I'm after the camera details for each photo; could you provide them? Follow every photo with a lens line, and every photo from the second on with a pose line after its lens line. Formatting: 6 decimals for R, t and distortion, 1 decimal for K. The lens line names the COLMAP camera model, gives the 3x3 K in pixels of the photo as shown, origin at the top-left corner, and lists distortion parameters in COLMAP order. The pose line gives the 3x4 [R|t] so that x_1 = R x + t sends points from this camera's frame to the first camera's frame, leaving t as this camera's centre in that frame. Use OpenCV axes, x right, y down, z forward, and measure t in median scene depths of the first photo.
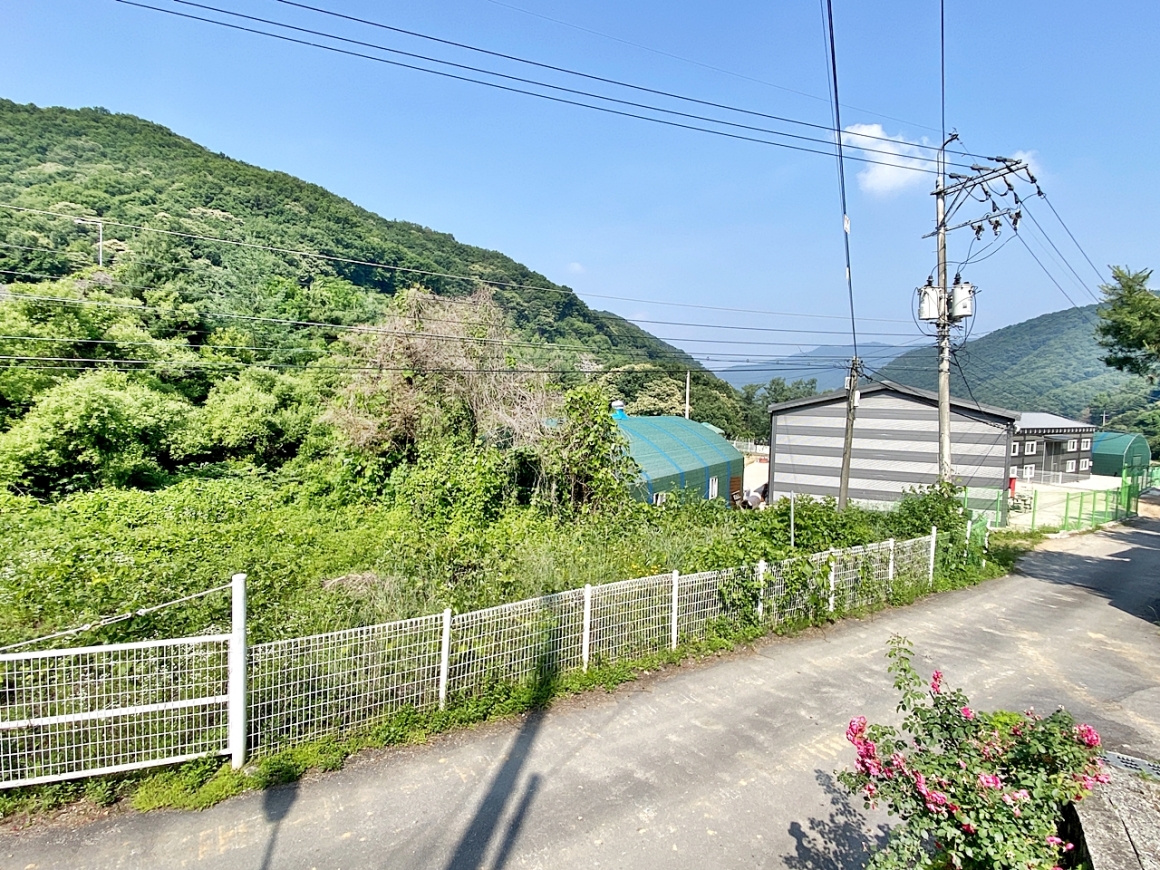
lens RADIAL K [[605.1, 0, 580.0], [0, 605.1, 435.0], [0, 0, 1]] dist [0.036179, -0.035977]
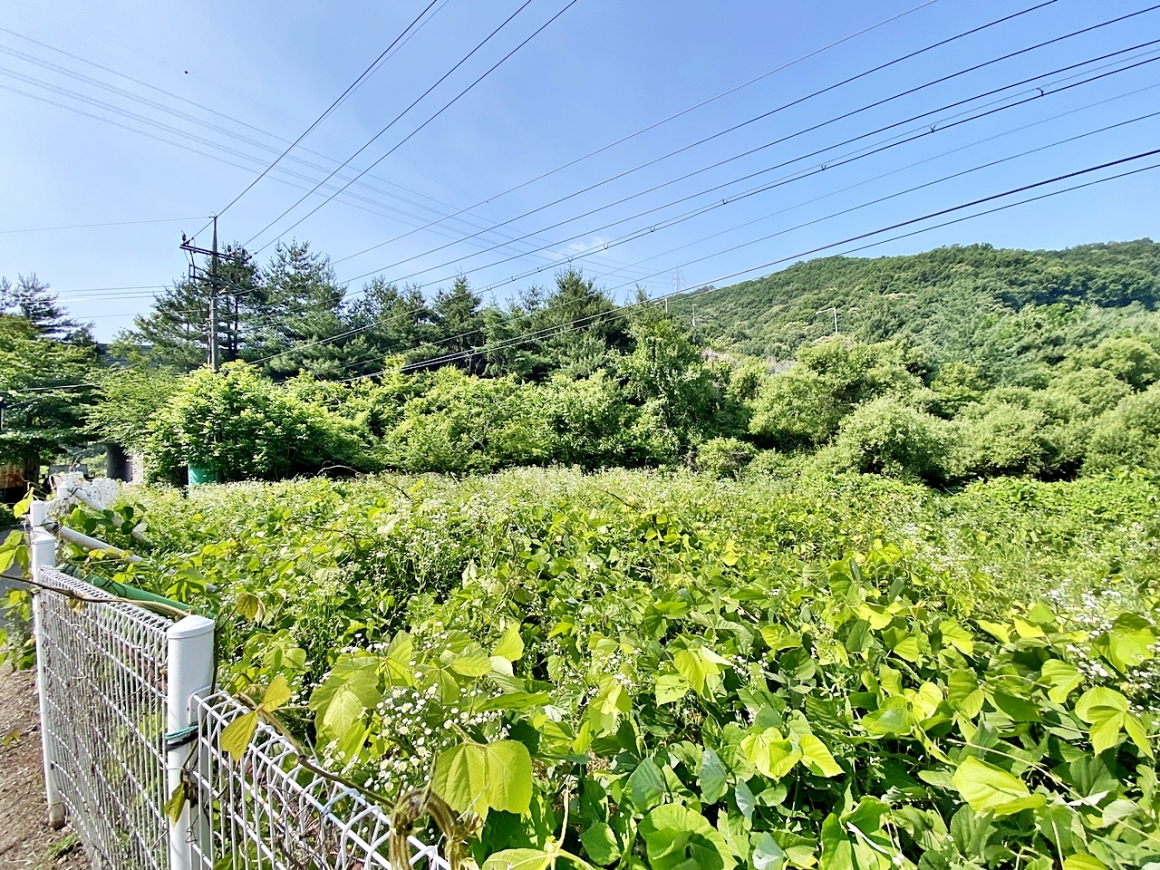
lens RADIAL K [[468.5, 0, 575.5], [0, 468.5, 432.7], [0, 0, 1]] dist [0.011019, -0.018443]
pose [[0.433009, -0.106917, -0.895026, -0.182766], [0.012623, 0.993562, -0.112581, 0.036209], [0.901301, 0.037451, 0.431571, 0.079033]]
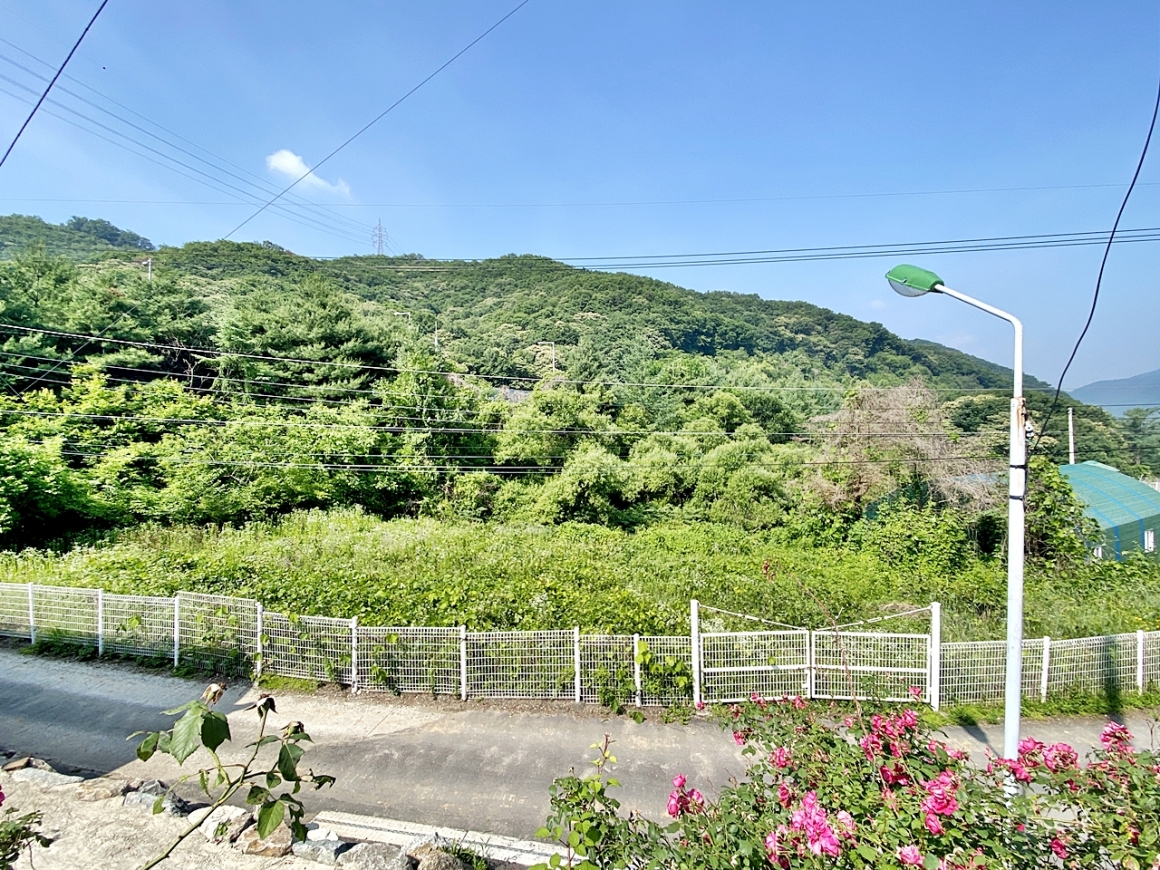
lens RADIAL K [[531.6, 0, 580.0], [0, 531.6, 435.0], [0, 0, 1]] dist [0.061358, -0.054589]
pose [[0.865885, -0.048753, -0.497862, -0.092090], [0.015931, 0.997422, -0.069966, -0.025351], [0.499990, 0.052651, 0.864429, -0.137216]]
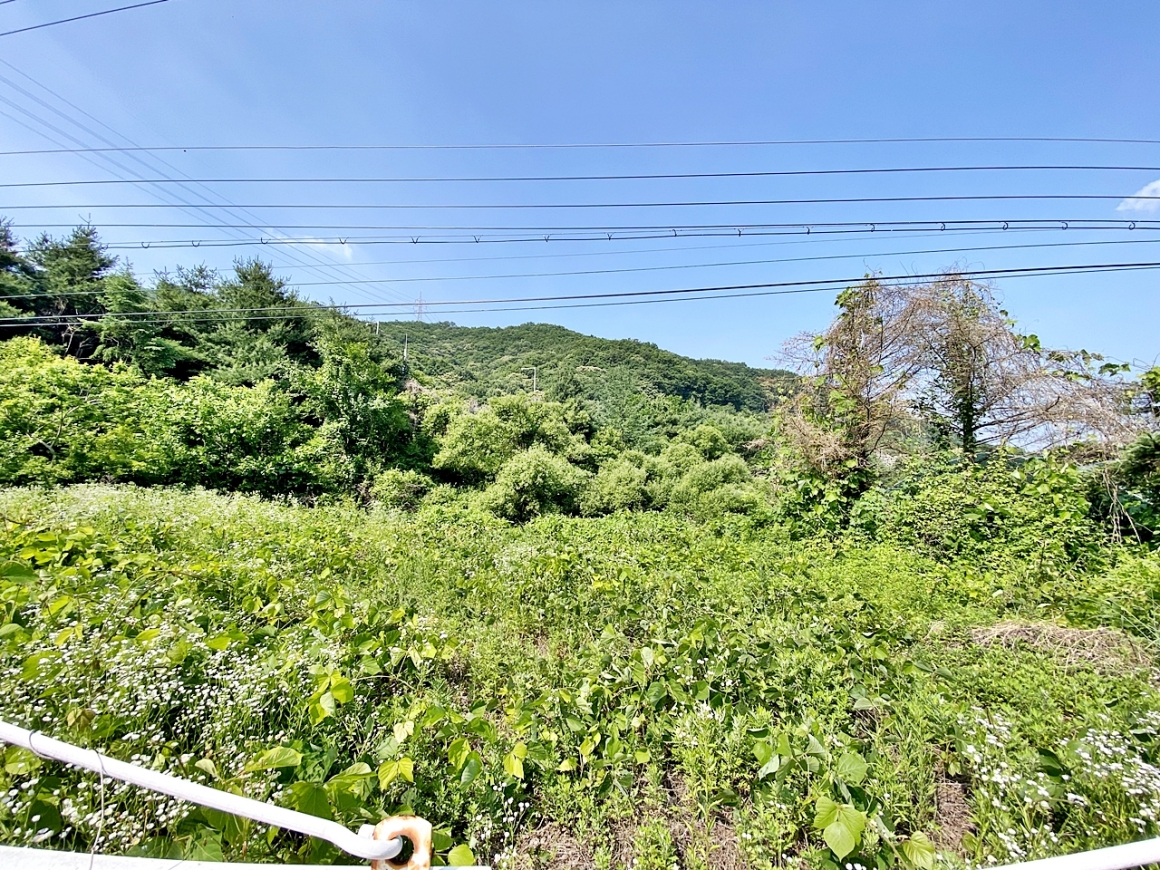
lens RADIAL K [[465.8, 0, 581.0], [0, 465.8, 426.7], [0, 0, 1]] dist [0.044922, -0.034492]
pose [[0.856897, -0.085291, -0.508382, -0.119694], [-0.018964, 0.980334, -0.196433, 0.038418], [0.515138, 0.177964, 0.838428, 0.114787]]
